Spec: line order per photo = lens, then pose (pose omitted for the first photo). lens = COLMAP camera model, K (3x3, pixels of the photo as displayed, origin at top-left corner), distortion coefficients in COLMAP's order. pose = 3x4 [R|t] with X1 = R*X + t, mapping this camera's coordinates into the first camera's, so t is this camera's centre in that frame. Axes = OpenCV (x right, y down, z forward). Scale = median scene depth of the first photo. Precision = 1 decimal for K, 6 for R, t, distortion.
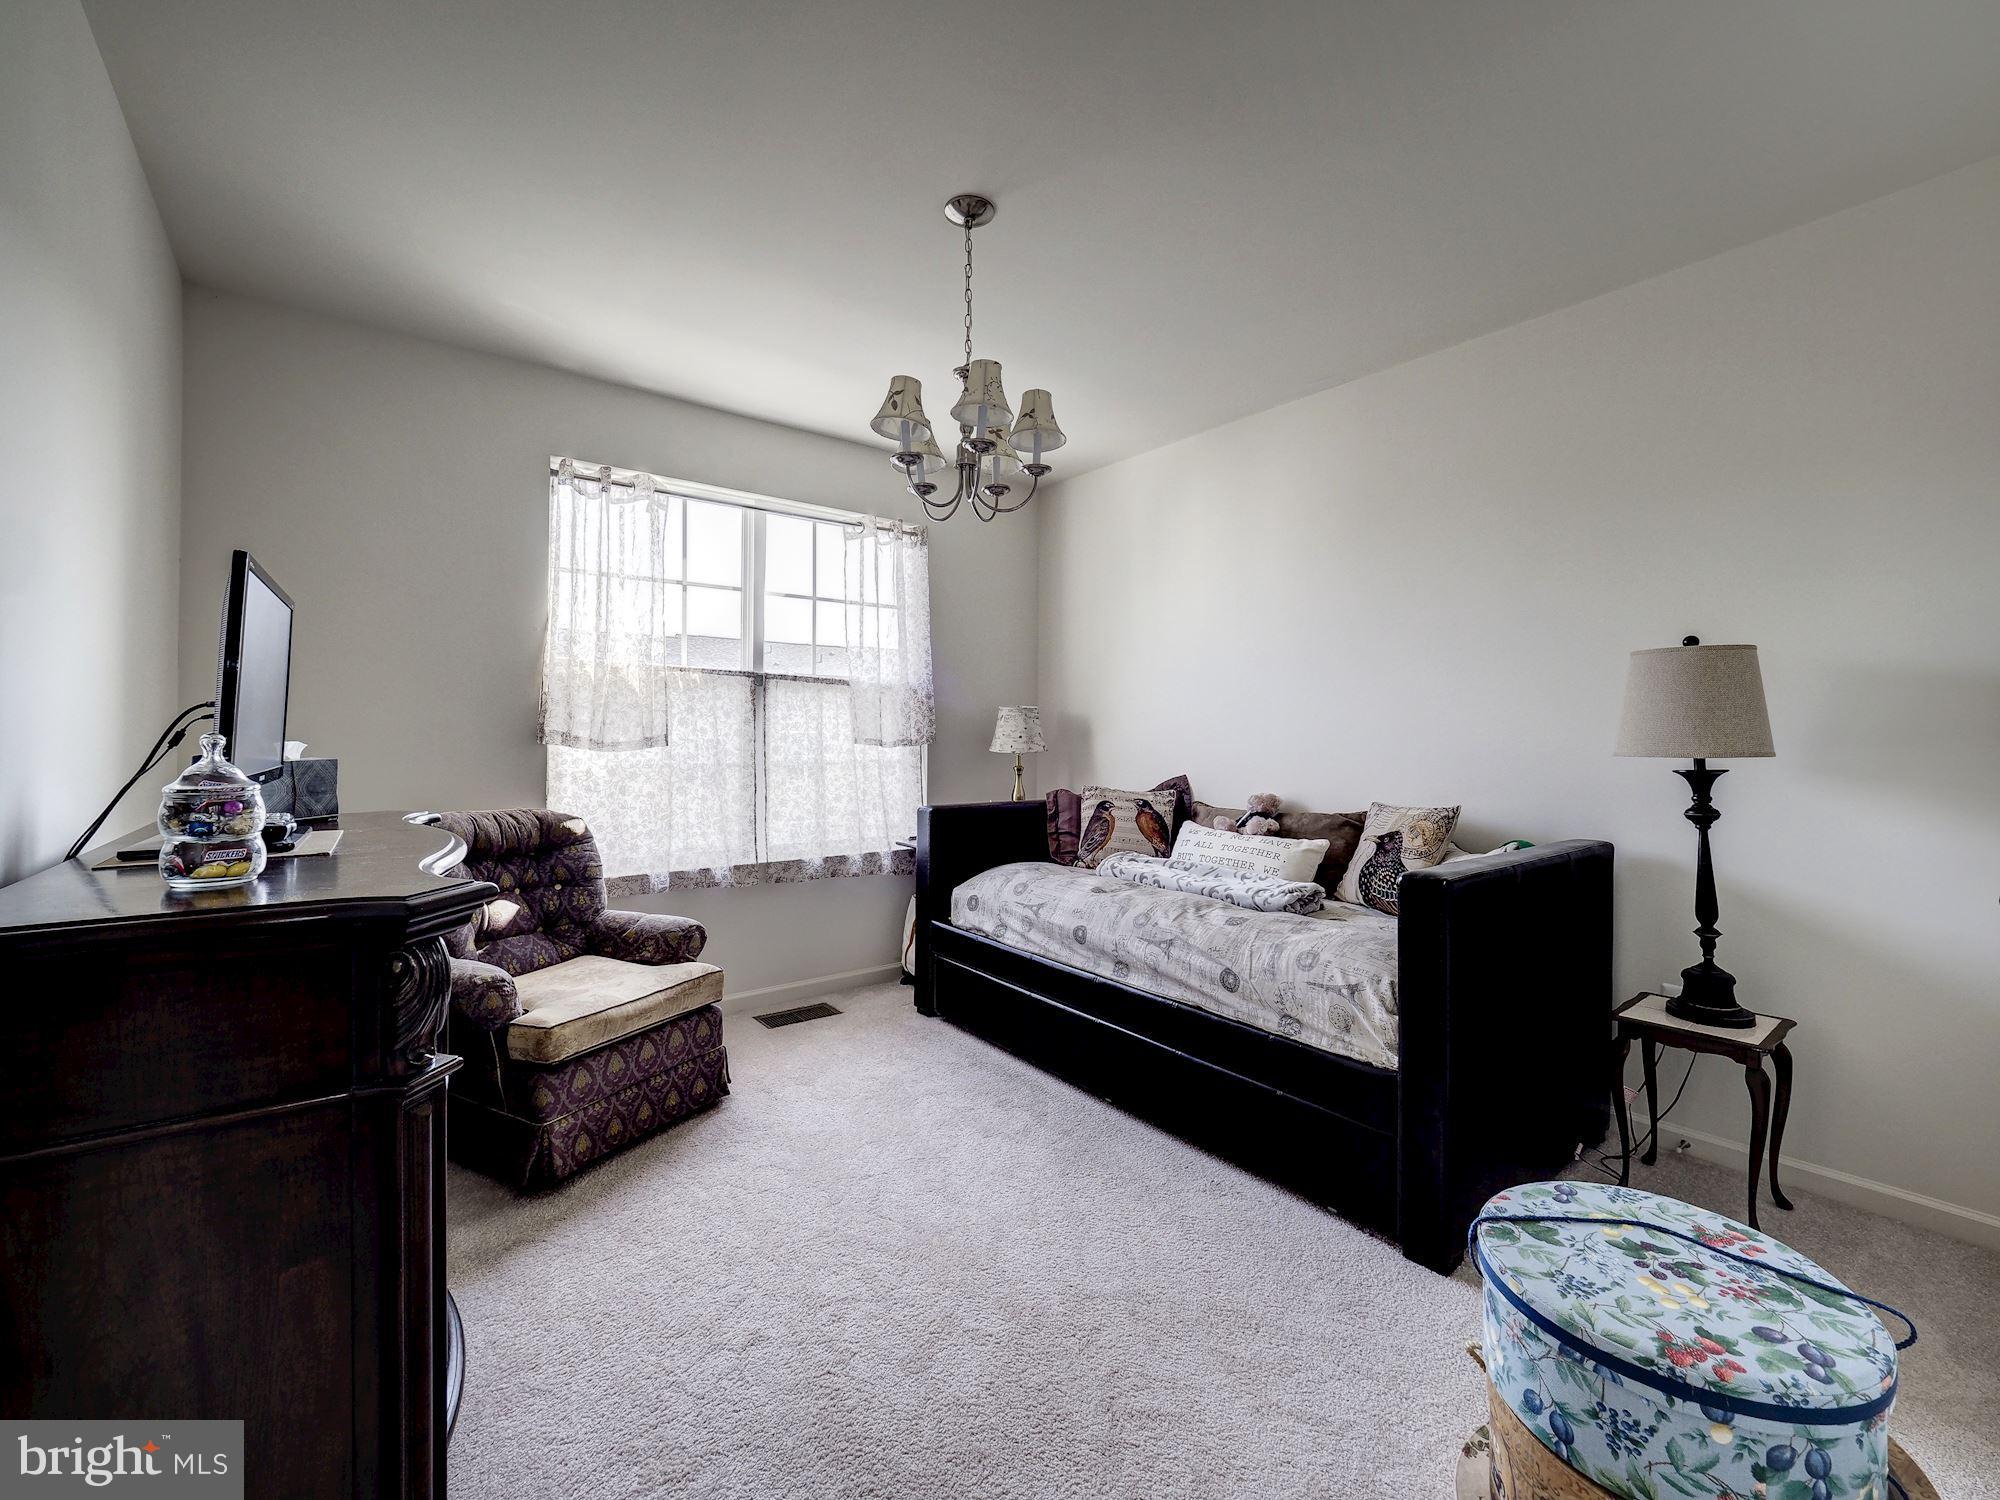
lens RADIAL K [[839.7, 0, 1010.1], [0, 839.7, 743.2], [0, 0, 1]] dist [0.021771, -0.000015]
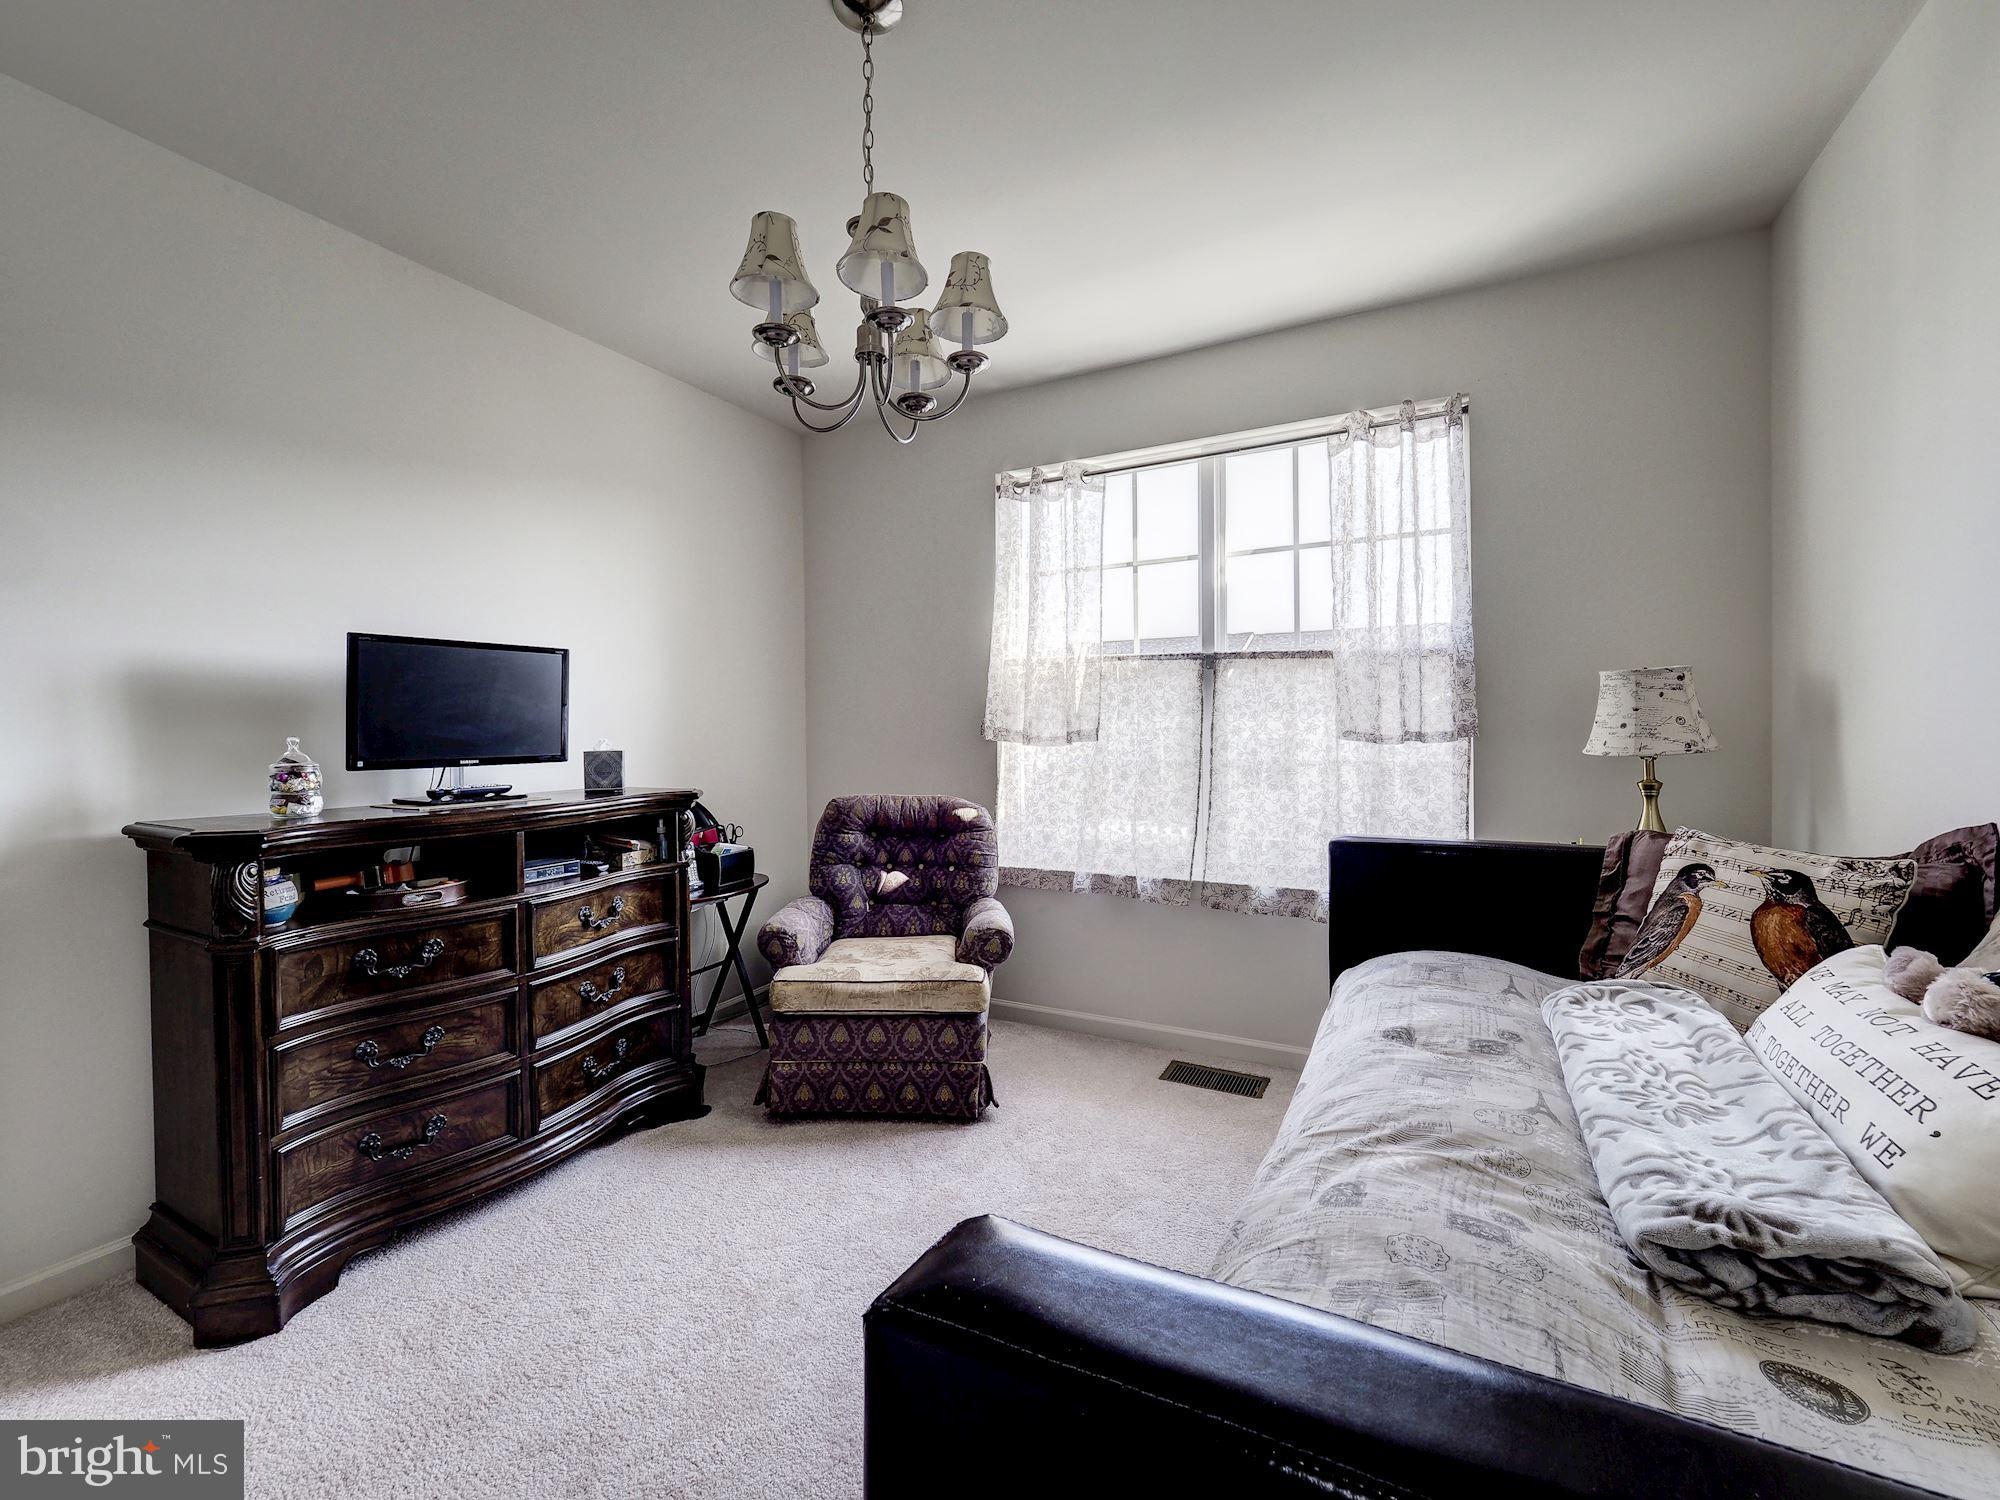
lens RADIAL K [[839.7, 0, 1010.1], [0, 839.7, 743.2], [0, 0, 1]] dist [0.021771, -0.000015]
pose [[0.411757, 0.003938, -0.911285, 0.399718], [0.000125, 0.999990, 0.004378, 0.001839], [0.911294, -0.001917, 0.411752, 0.502779]]
